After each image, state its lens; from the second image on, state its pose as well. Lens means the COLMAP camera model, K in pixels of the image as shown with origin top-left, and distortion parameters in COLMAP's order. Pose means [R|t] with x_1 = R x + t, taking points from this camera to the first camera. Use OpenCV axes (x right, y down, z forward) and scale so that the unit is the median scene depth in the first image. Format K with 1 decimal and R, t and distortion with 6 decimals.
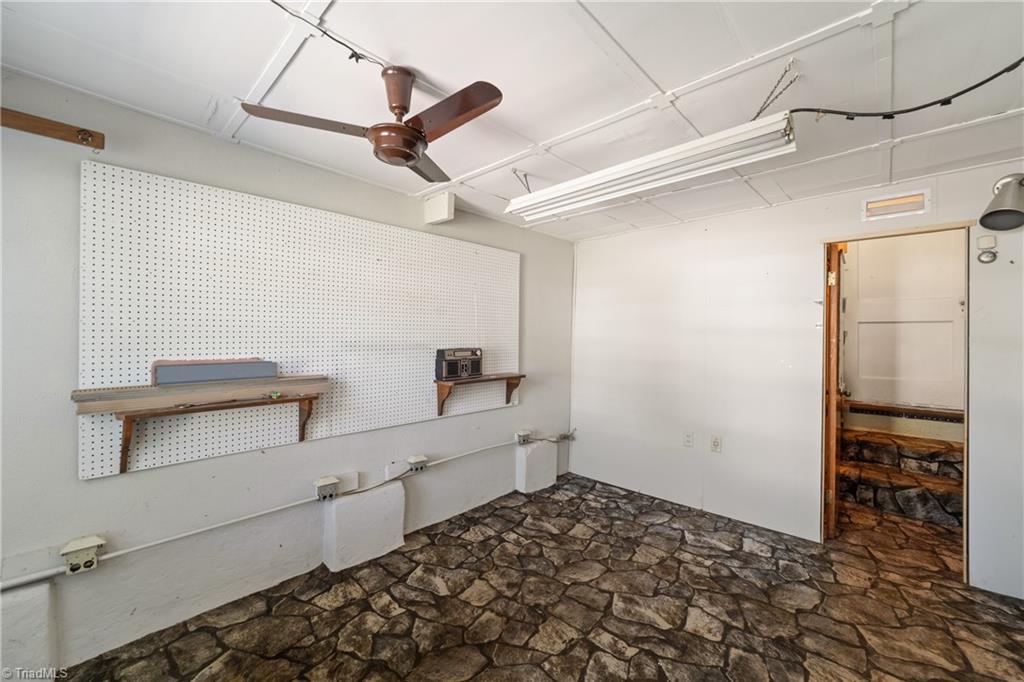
lens RADIAL K [[395.6, 0, 519.8], [0, 395.6, 339.2], [0, 0, 1]] dist [-0.018575, 0.003788]
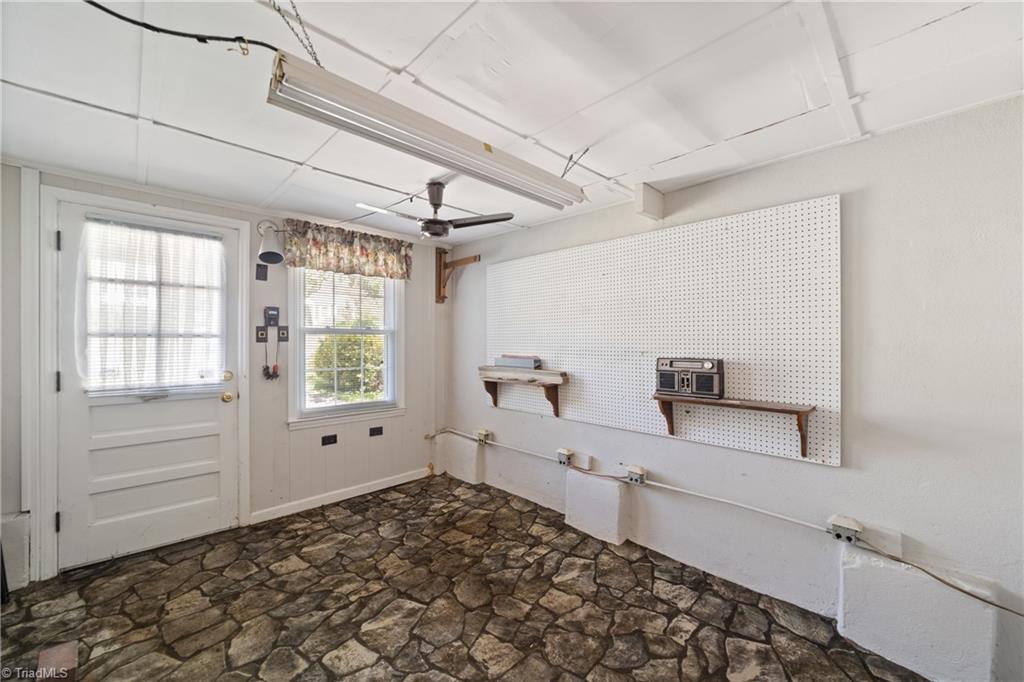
lens RADIAL K [[395.6, 0, 522.7], [0, 395.6, 339.1], [0, 0, 1]] dist [-0.018575, 0.003788]
pose [[-0.030267, -0.020674, -0.999328, 0.980220], [-0.011933, 0.999722, -0.020321, 0.009755], [0.999471, 0.011309, -0.030505, 1.014600]]
